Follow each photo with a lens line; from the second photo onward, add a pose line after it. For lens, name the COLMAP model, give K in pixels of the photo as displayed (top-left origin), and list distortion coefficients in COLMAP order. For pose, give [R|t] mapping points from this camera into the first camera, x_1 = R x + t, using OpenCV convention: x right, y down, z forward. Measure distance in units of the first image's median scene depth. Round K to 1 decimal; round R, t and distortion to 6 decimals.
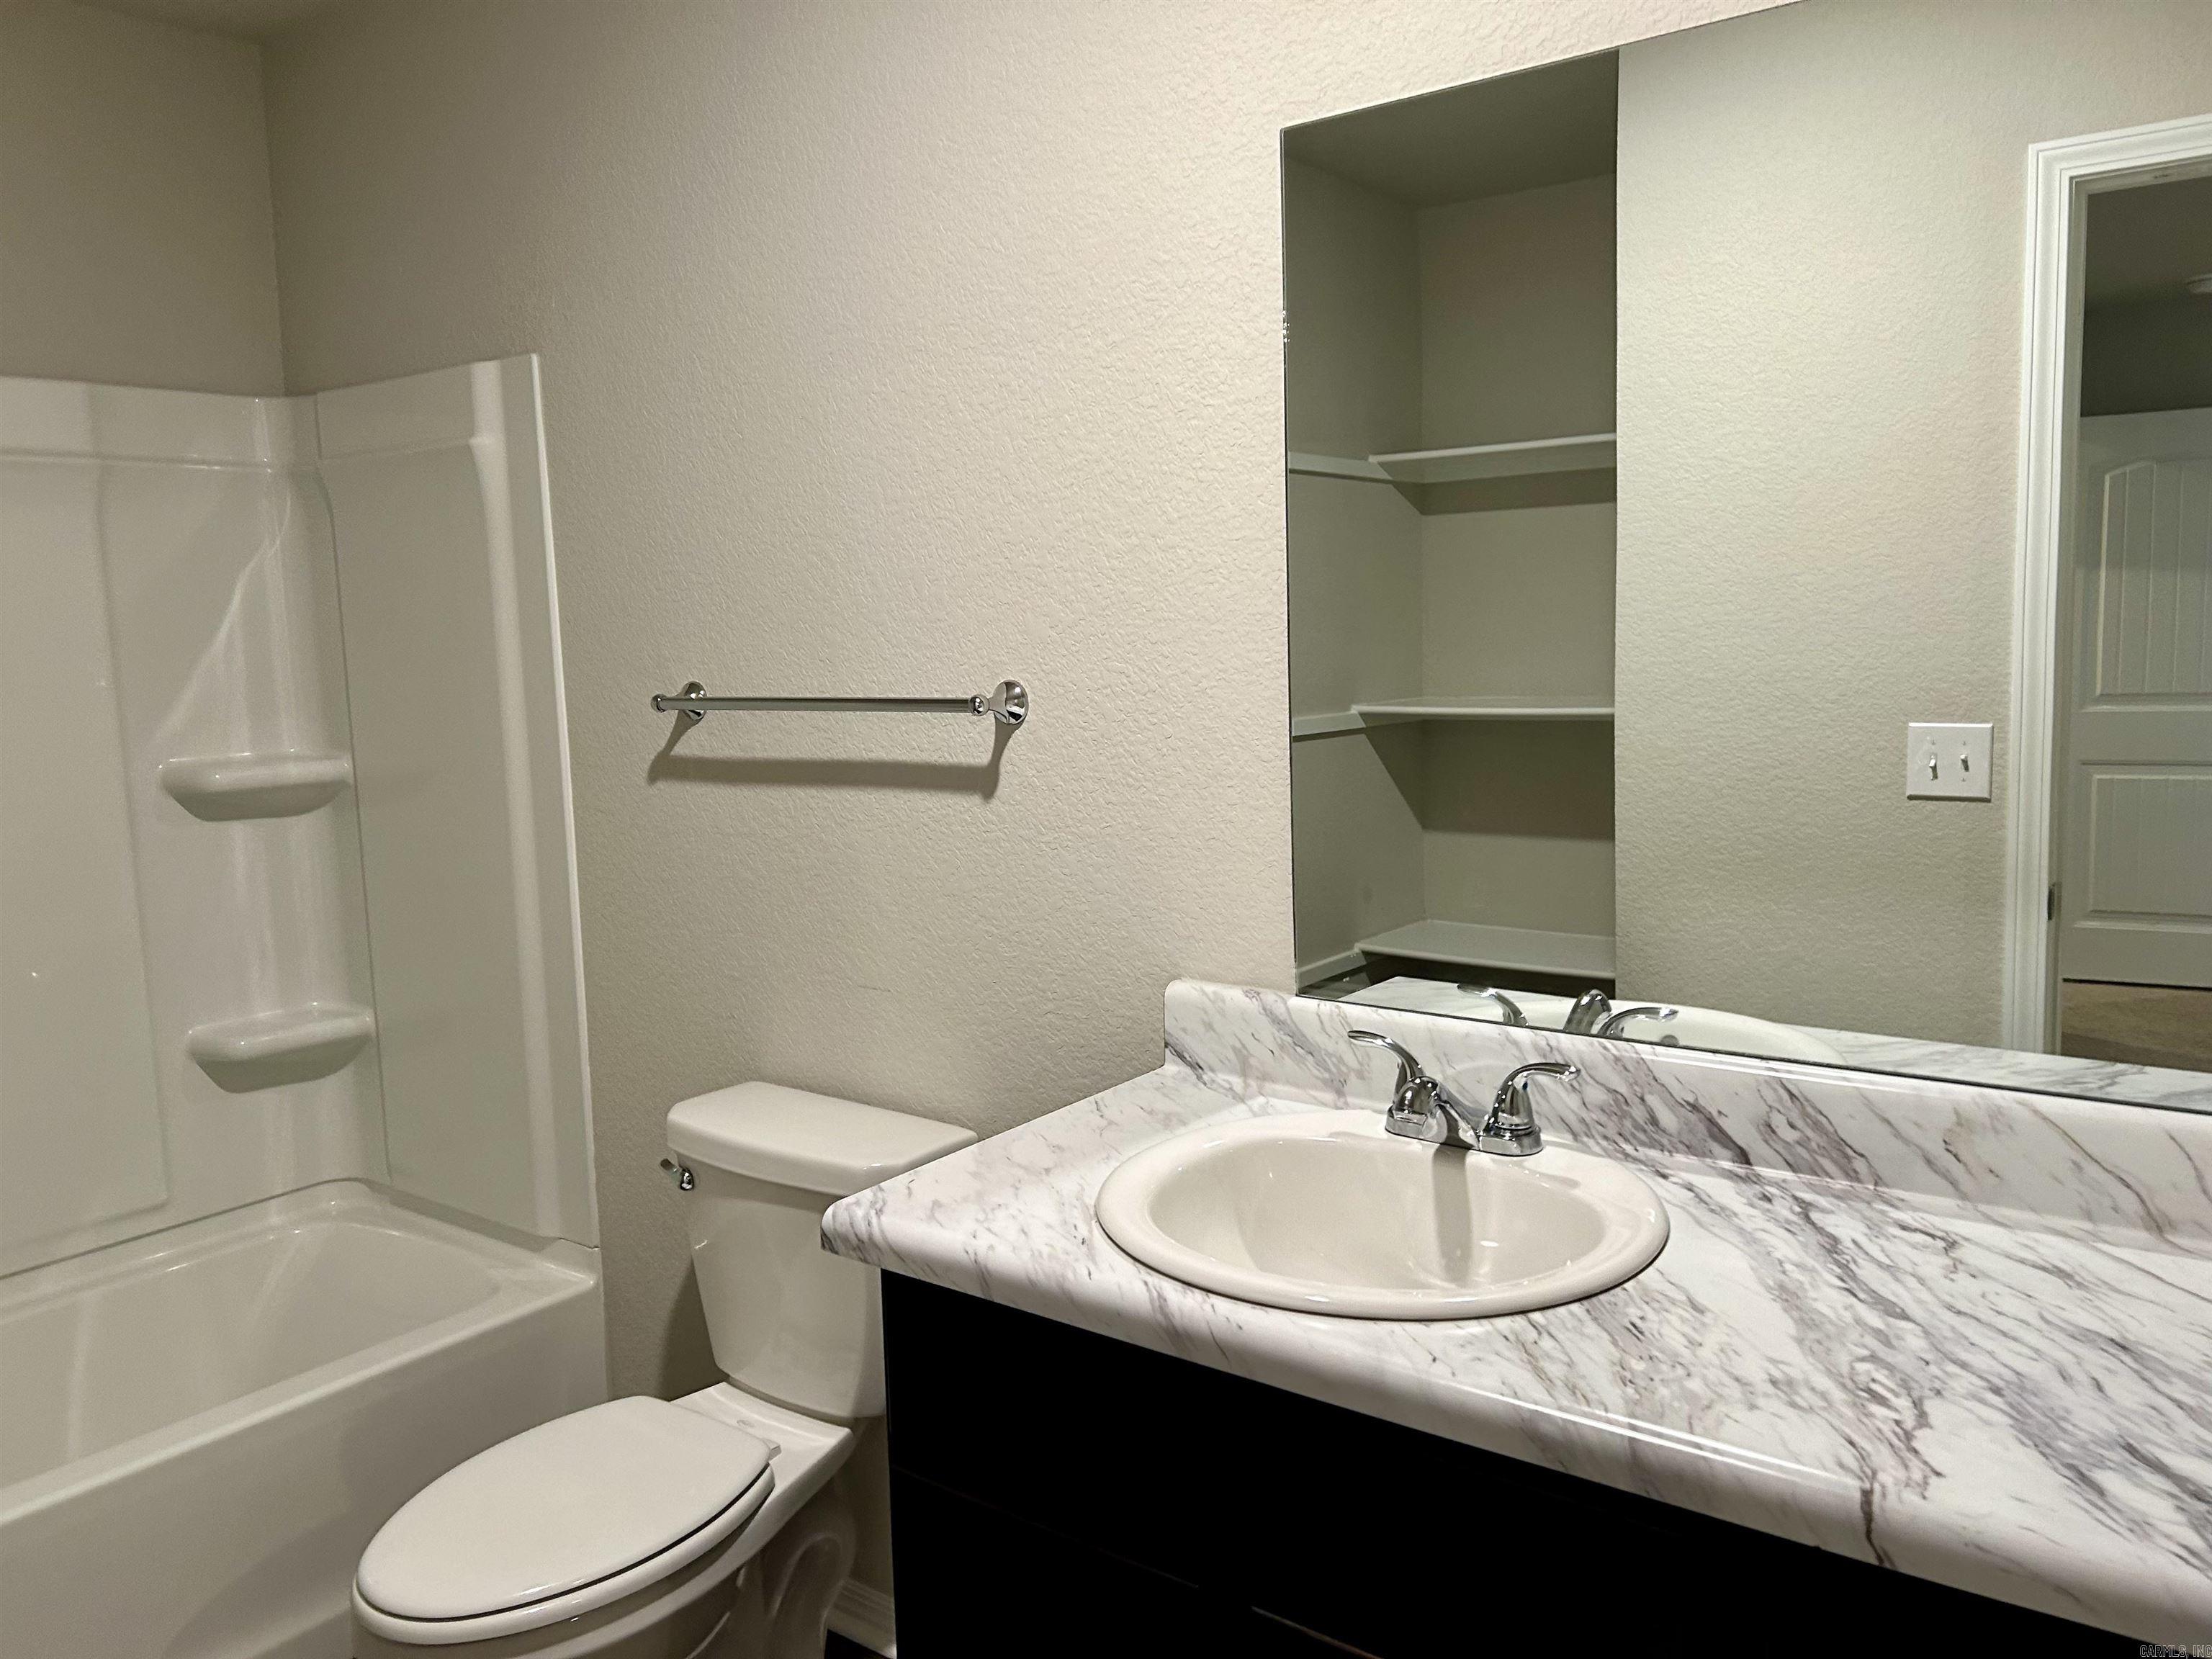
lens RADIAL K [[1672.1, 0, 1099.5], [0, 1672.1, 835.3], [0, 0, 1]] dist [0.115237, -0.131228]
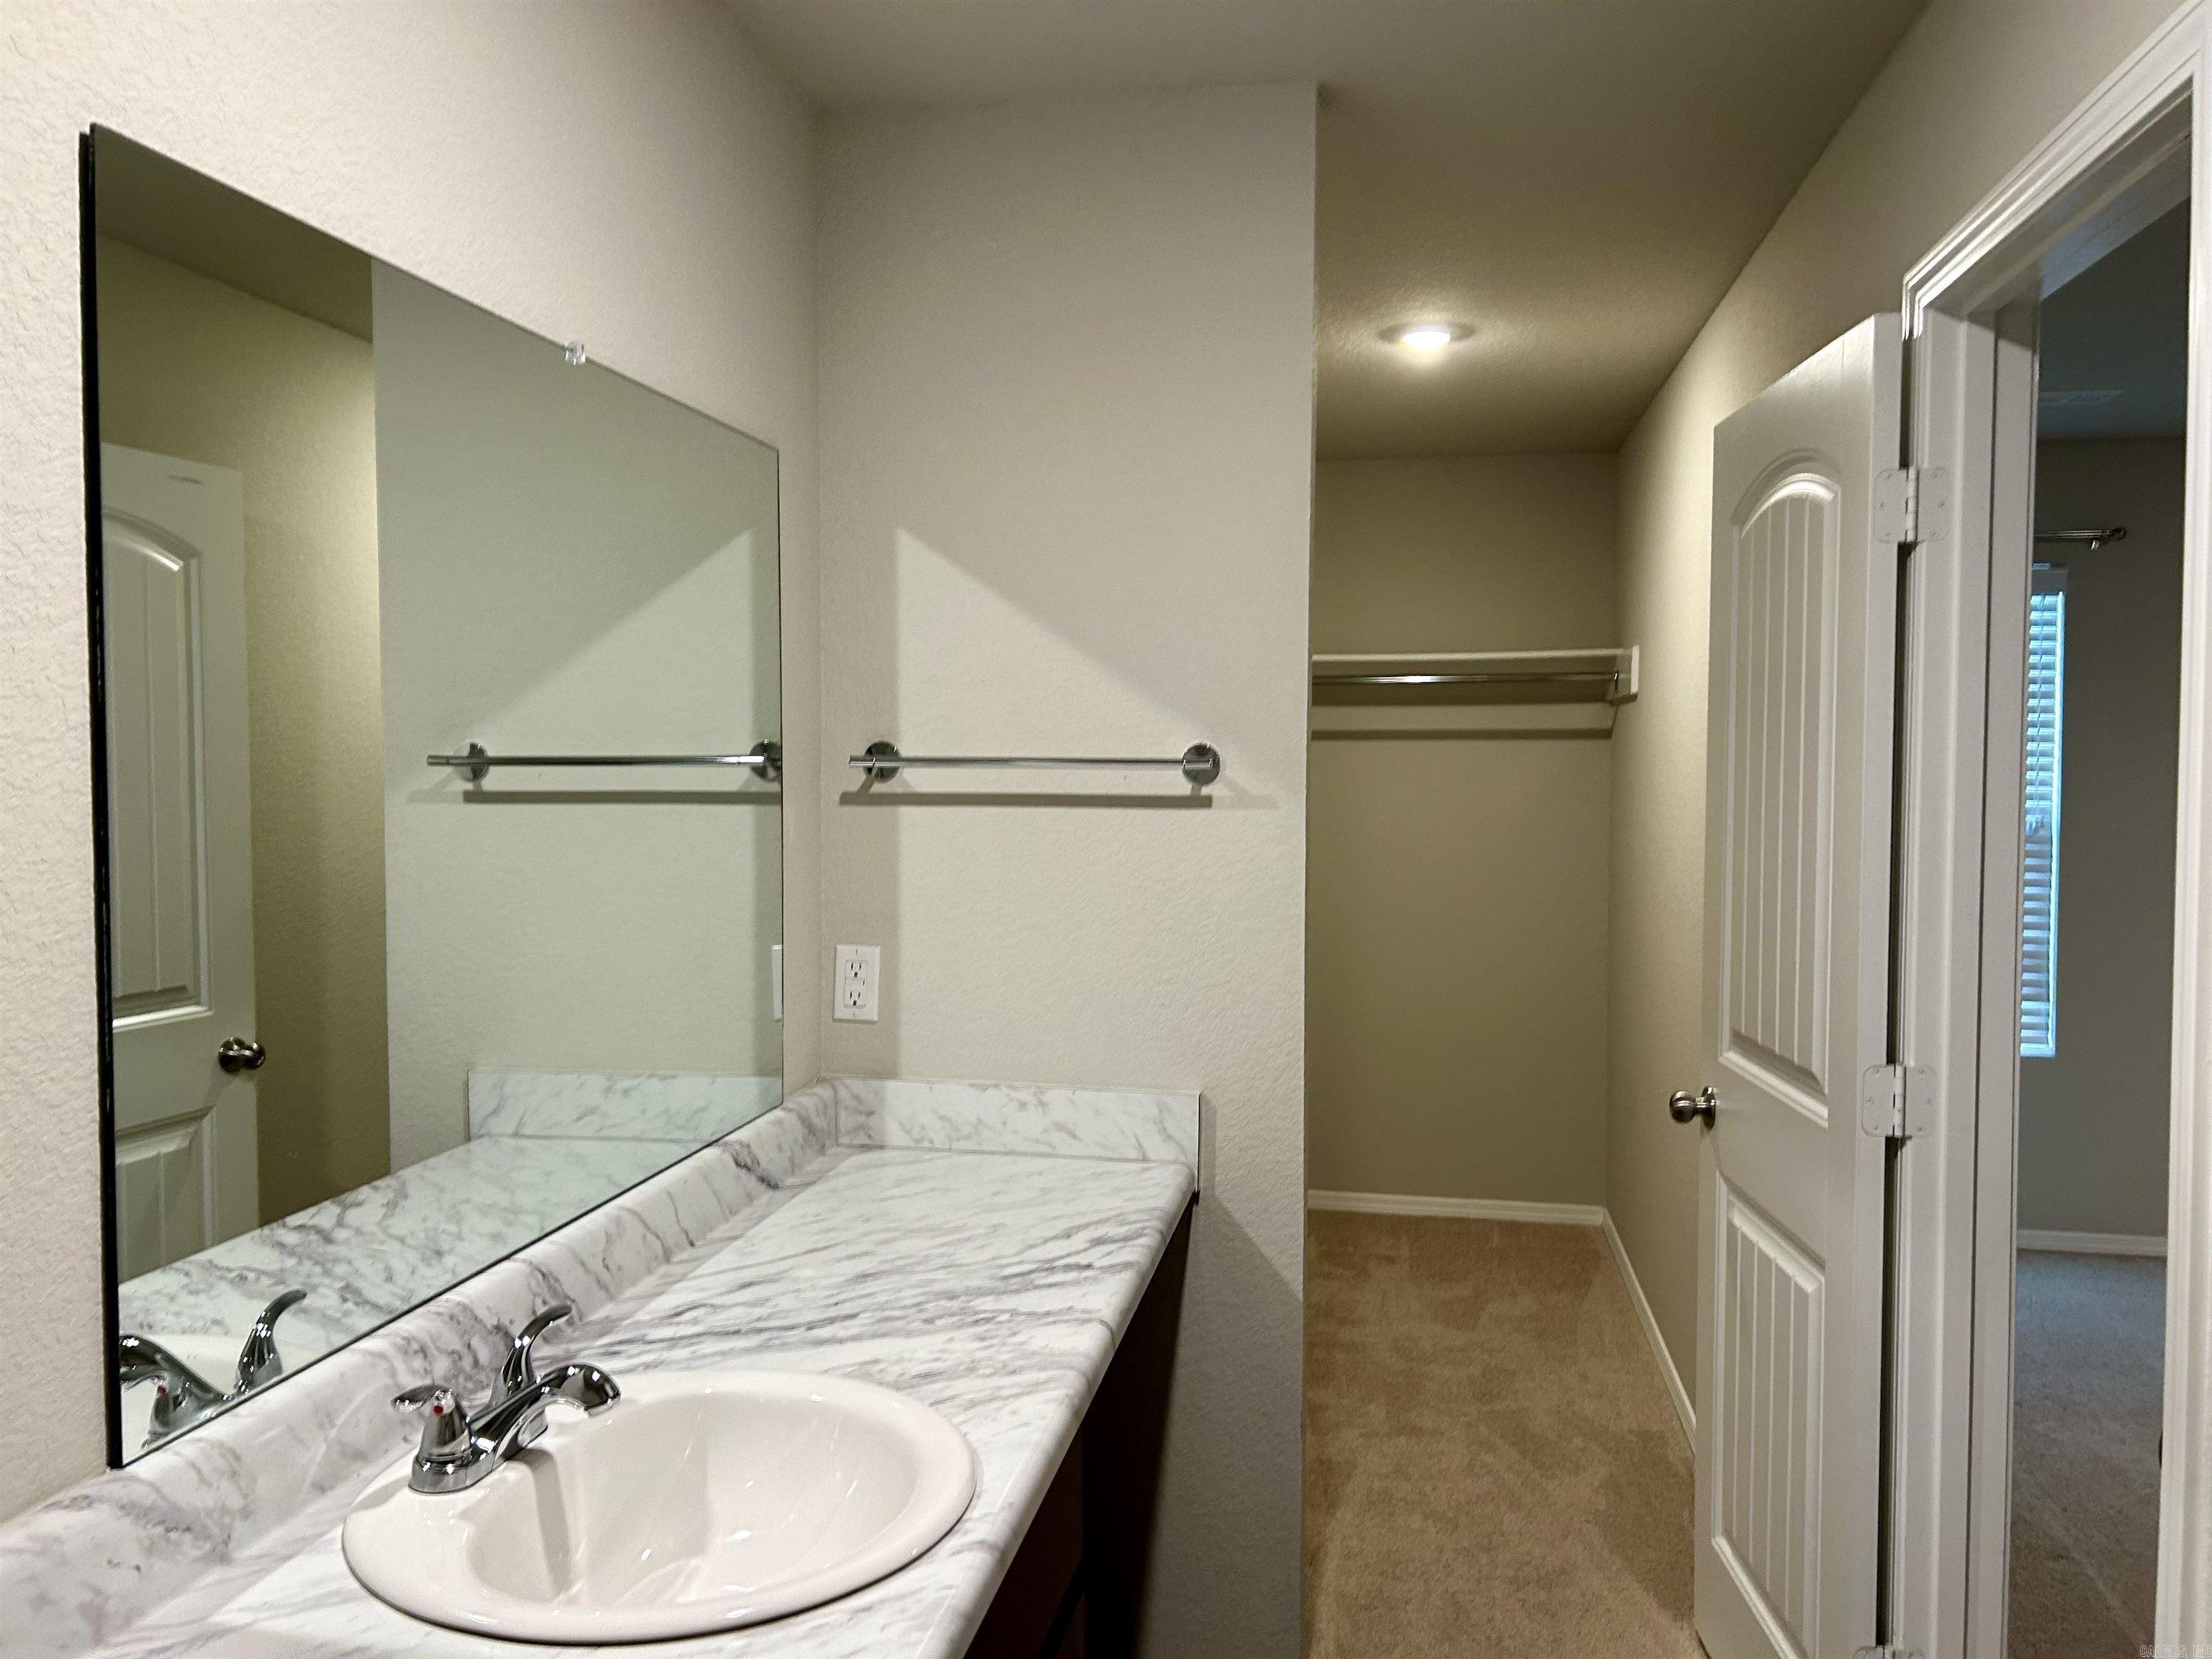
lens RADIAL K [[1656.7, 0, 1154.2], [0, 1656.7, 821.5], [0, 0, 1]] dist [0.000738, 0.001148]
pose [[-0.472097, -0.002456, 0.881543, -0.798411], [0.124012, 0.989867, 0.069171, -0.180240], [-0.872780, 0.141977, -0.467009, 1.213265]]
